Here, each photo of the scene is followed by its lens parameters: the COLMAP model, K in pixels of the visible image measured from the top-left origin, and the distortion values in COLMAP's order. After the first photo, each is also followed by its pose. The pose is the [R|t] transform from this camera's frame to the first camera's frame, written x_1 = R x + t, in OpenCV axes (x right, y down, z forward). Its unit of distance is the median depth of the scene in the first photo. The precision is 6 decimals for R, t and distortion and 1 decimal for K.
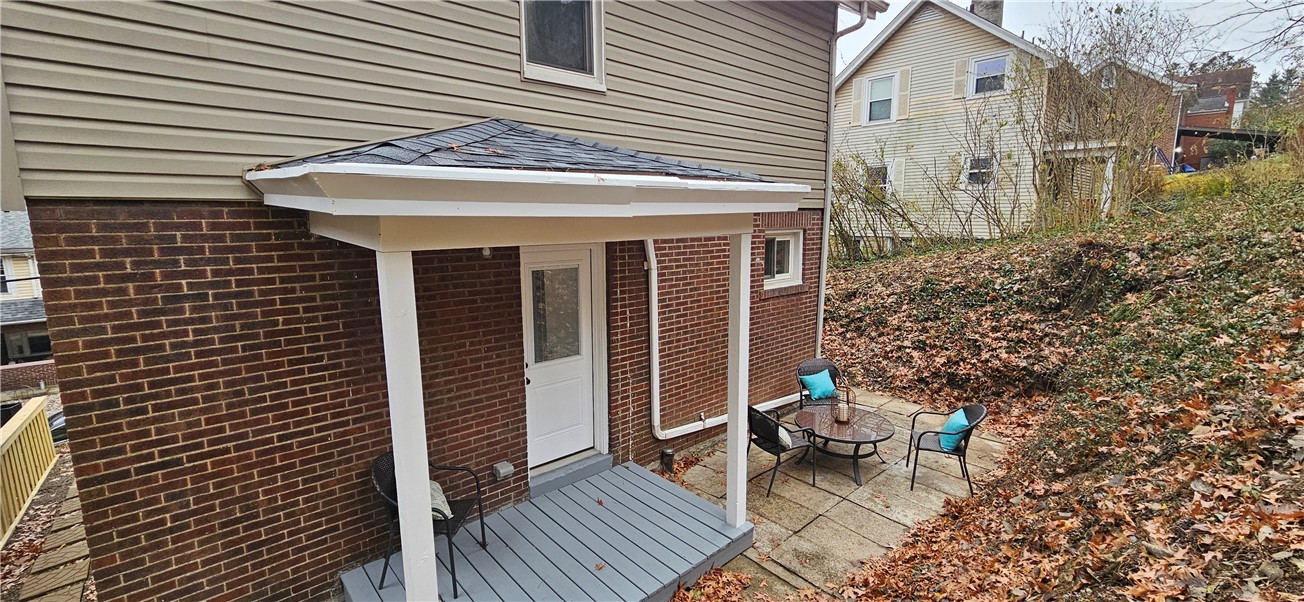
lens RADIAL K [[515.8, 0, 654.7], [0, 515.8, 303.7], [0, 0, 1]] dist [-0.002606, 0.000098]
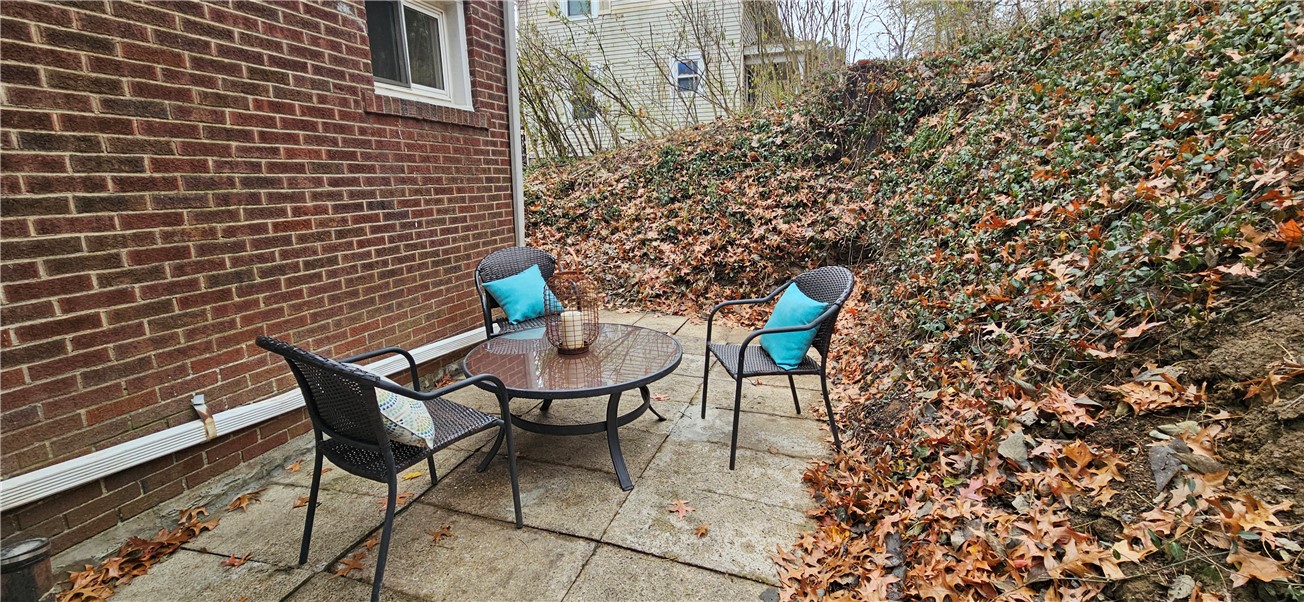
lens RADIAL K [[515.8, 0, 651.6], [0, 515.8, 301.5], [0, 0, 1]] dist [-0.002606, 0.000098]
pose [[0.864899, -0.116690, 0.488194, 0.165966], [0.088554, 0.992819, 0.080424, 0.123407], [-0.494073, -0.026327, 0.869022, 0.459803]]
